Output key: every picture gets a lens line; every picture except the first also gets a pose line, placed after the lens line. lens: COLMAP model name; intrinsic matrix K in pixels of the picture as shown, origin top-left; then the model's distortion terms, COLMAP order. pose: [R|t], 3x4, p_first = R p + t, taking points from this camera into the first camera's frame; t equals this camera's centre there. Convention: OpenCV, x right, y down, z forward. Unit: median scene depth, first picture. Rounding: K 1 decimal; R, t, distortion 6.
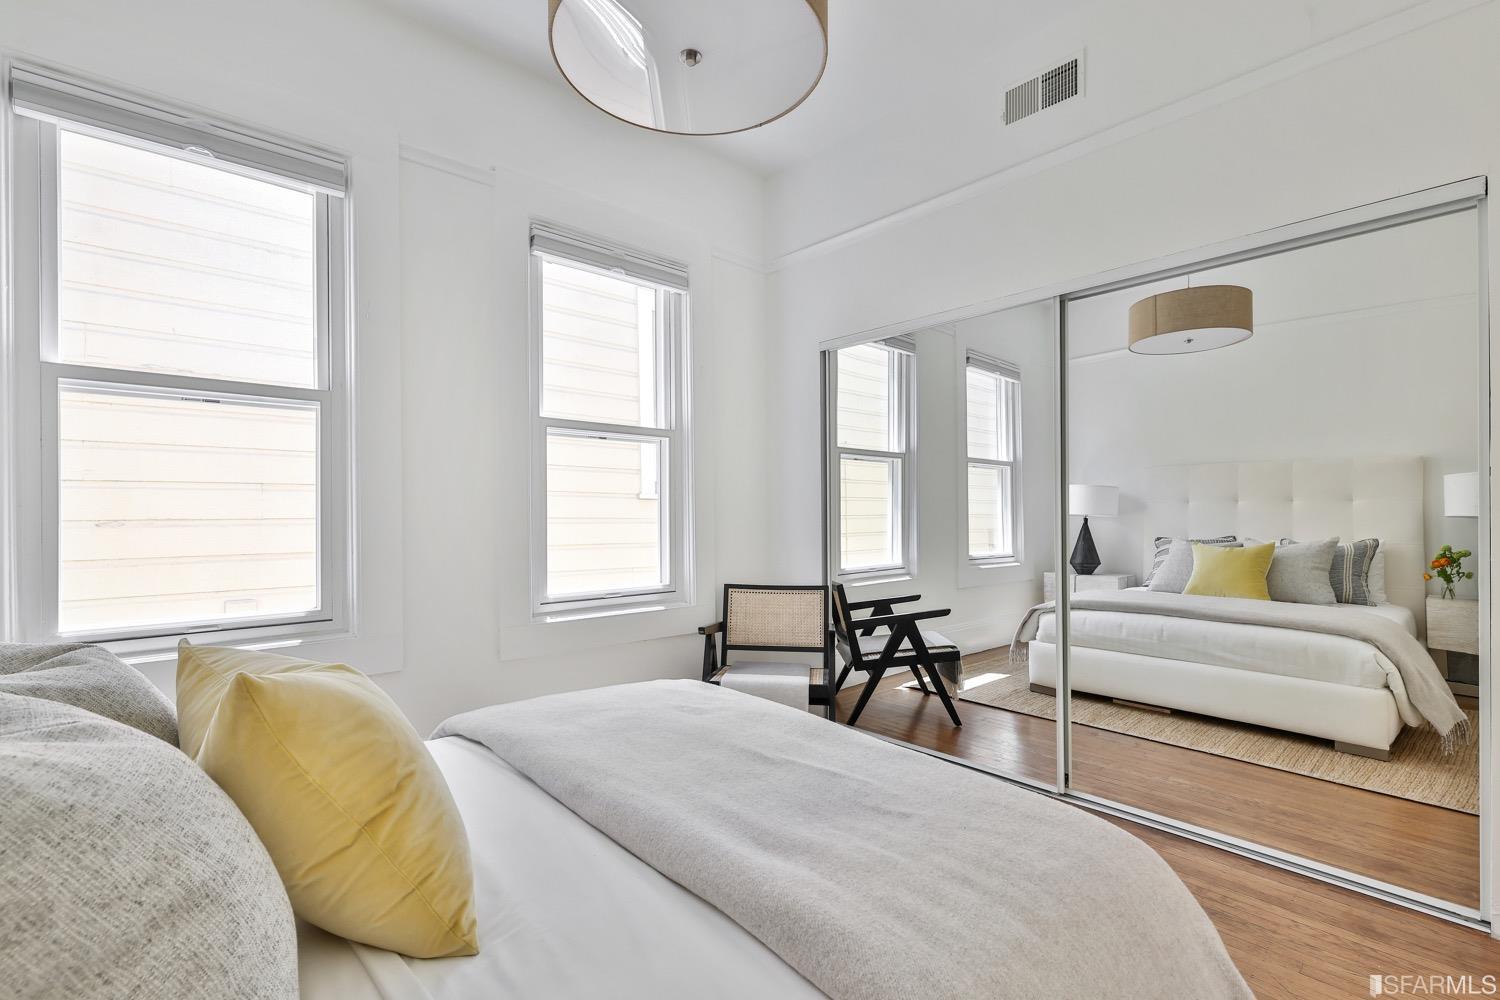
lens RADIAL K [[683.2, 0, 753.9], [0, 683.2, 514.0], [0, 0, 1]] dist [-0.014876, -0.000565]
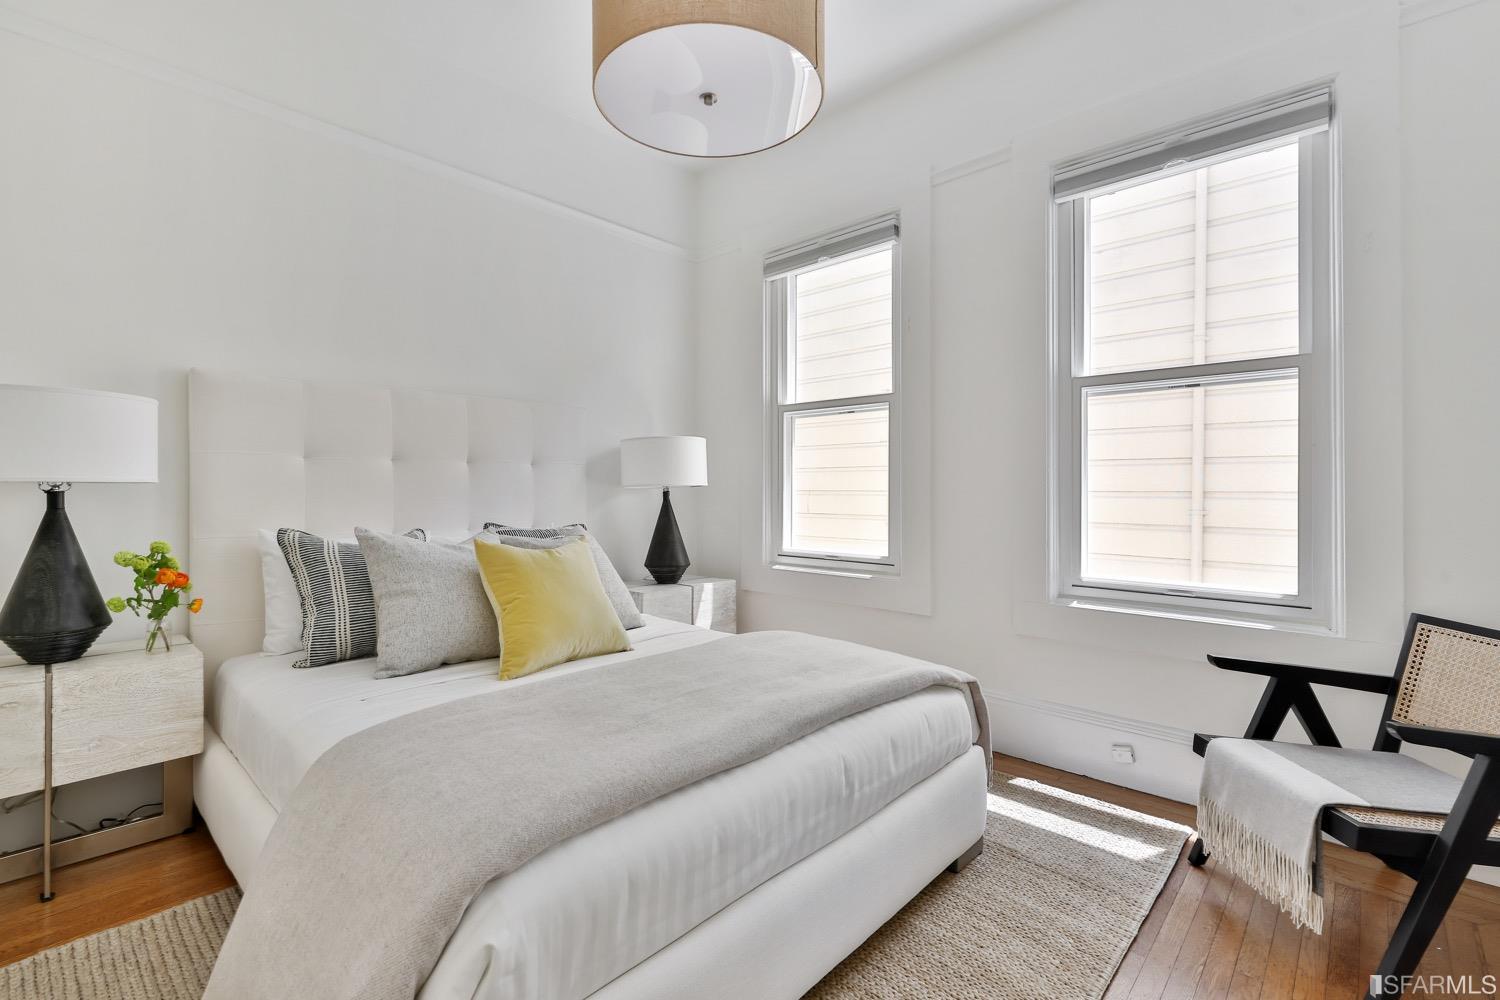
lens RADIAL K [[664.2, 0, 750.0], [0, 664.2, 500.0], [0, 0, 1]] dist [-0.003507, -0.000372]
pose [[0.092605, 0.019087, -0.995520, 0.452764], [-0.006055, 0.999809, 0.018606, 0.004281], [0.995684, 0.004305, 0.092703, 0.426849]]
